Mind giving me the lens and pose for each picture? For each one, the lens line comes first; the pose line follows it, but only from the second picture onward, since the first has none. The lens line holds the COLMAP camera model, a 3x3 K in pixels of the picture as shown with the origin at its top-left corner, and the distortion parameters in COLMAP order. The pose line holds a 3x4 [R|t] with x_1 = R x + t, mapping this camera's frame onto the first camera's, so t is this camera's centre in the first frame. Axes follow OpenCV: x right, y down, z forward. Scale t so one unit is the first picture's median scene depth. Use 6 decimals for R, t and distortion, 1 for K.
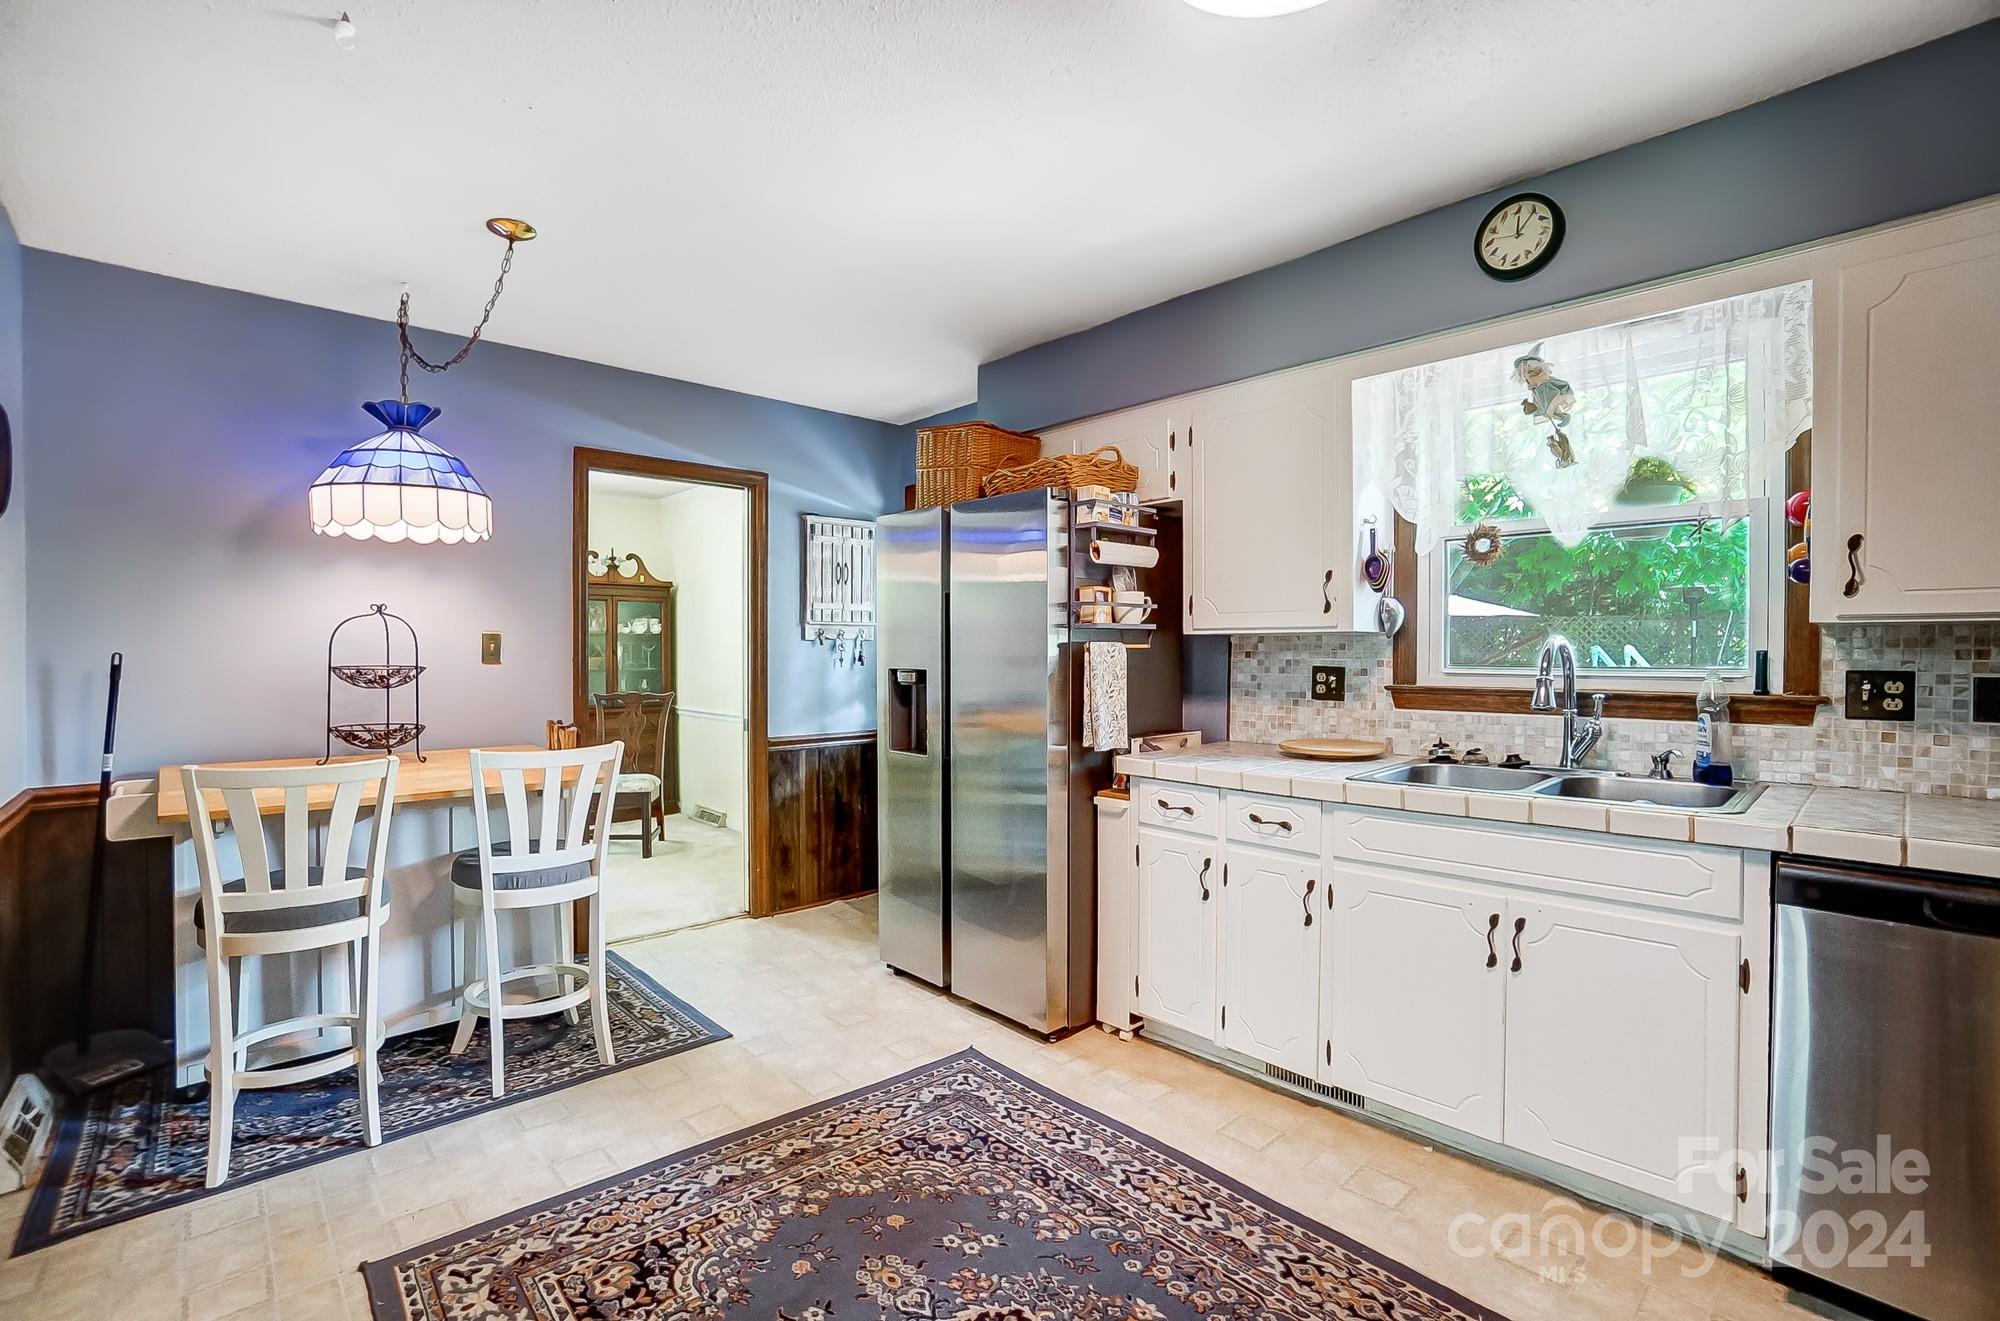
lens RADIAL K [[887.2, 0, 1011.7], [0, 887.2, 656.7], [0, 0, 1]] dist [-0.028173, 0.006676]
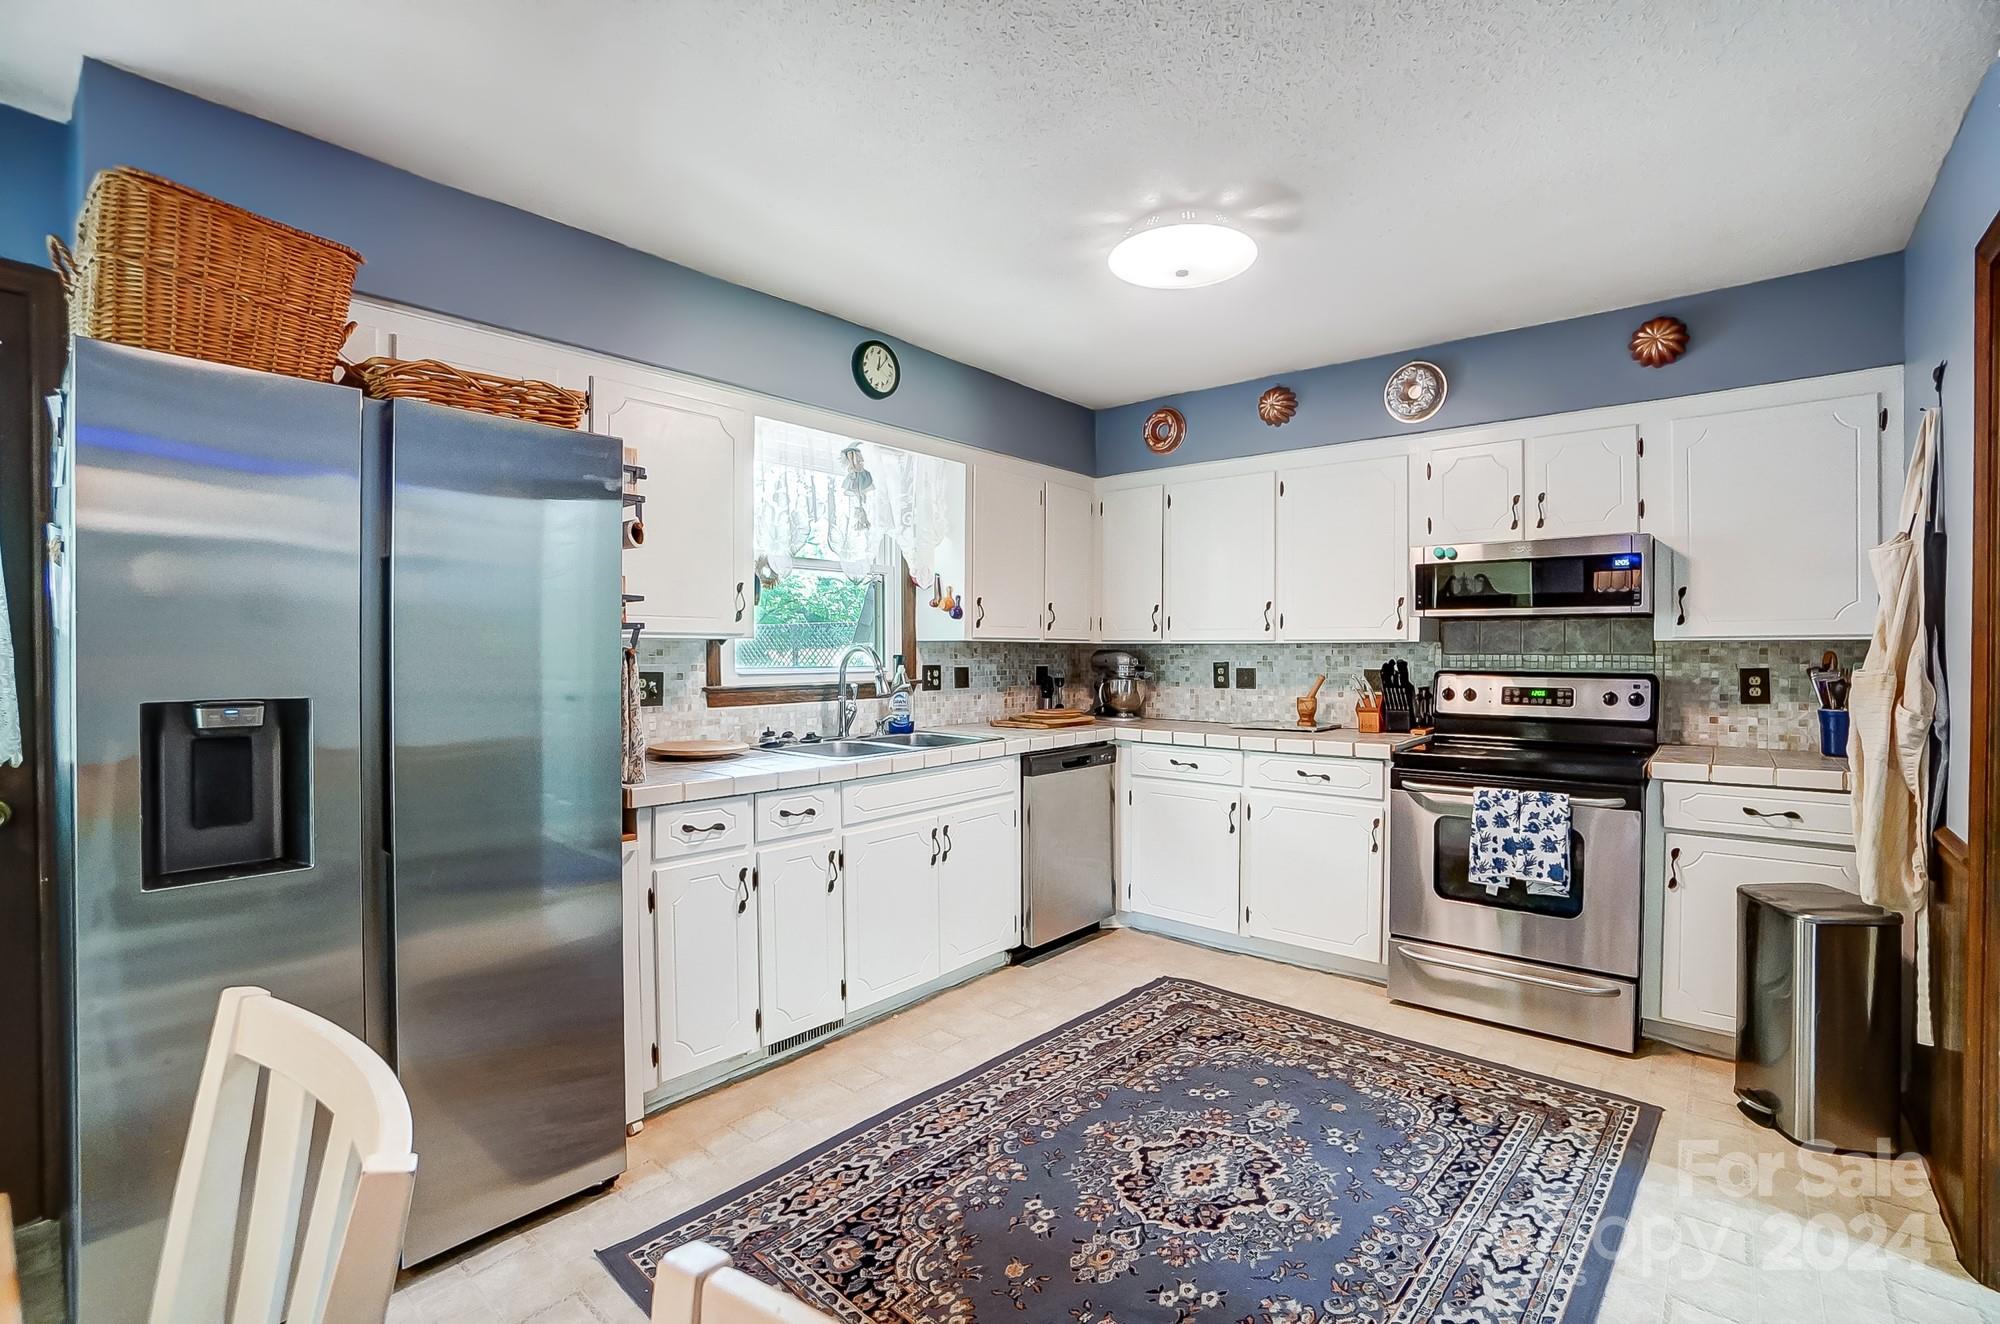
lens RADIAL K [[887.2, 0, 996.2], [0, 887.2, 660.8], [0, 0, 1]] dist [-0.028173, 0.006676]
pose [[-0.096079, -0.006614, 0.995352, -0.799630], [0.012526, 0.999891, 0.007854, -0.005844], [-0.995295, 0.013222, -0.095986, 0.840330]]
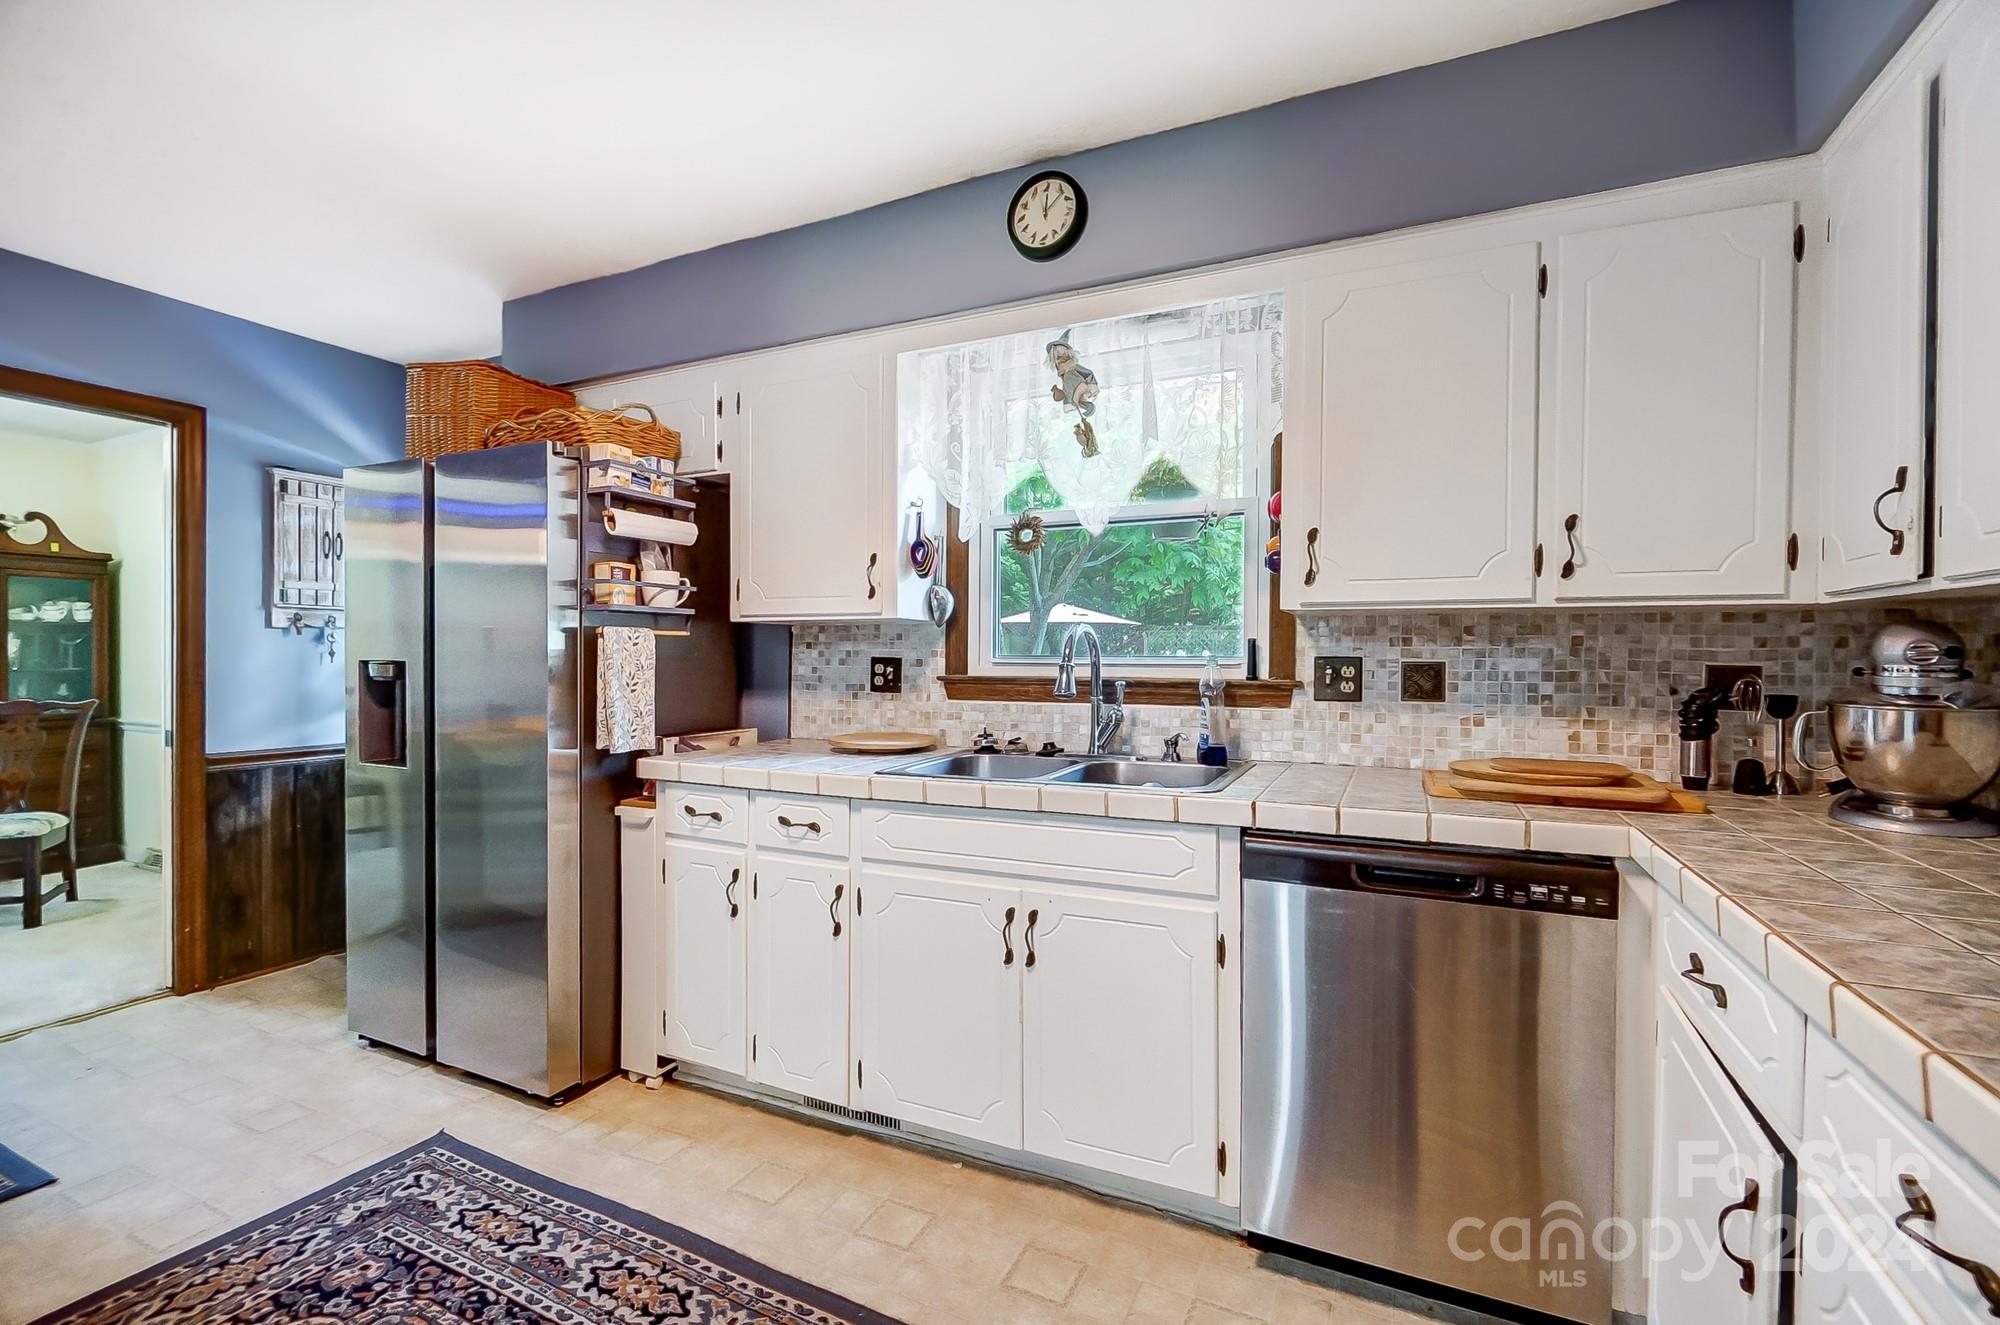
lens RADIAL K [[887.2, 0, 1003.8], [0, 887.2, 653.3], [0, 0, 1]] dist [-0.028173, 0.006676]
pose [[0.930843, 0.005700, 0.365375, 0.154571], [-0.001611, 0.999933, -0.011493, 0.020753], [-0.365416, 0.010110, 0.930790, 0.086847]]
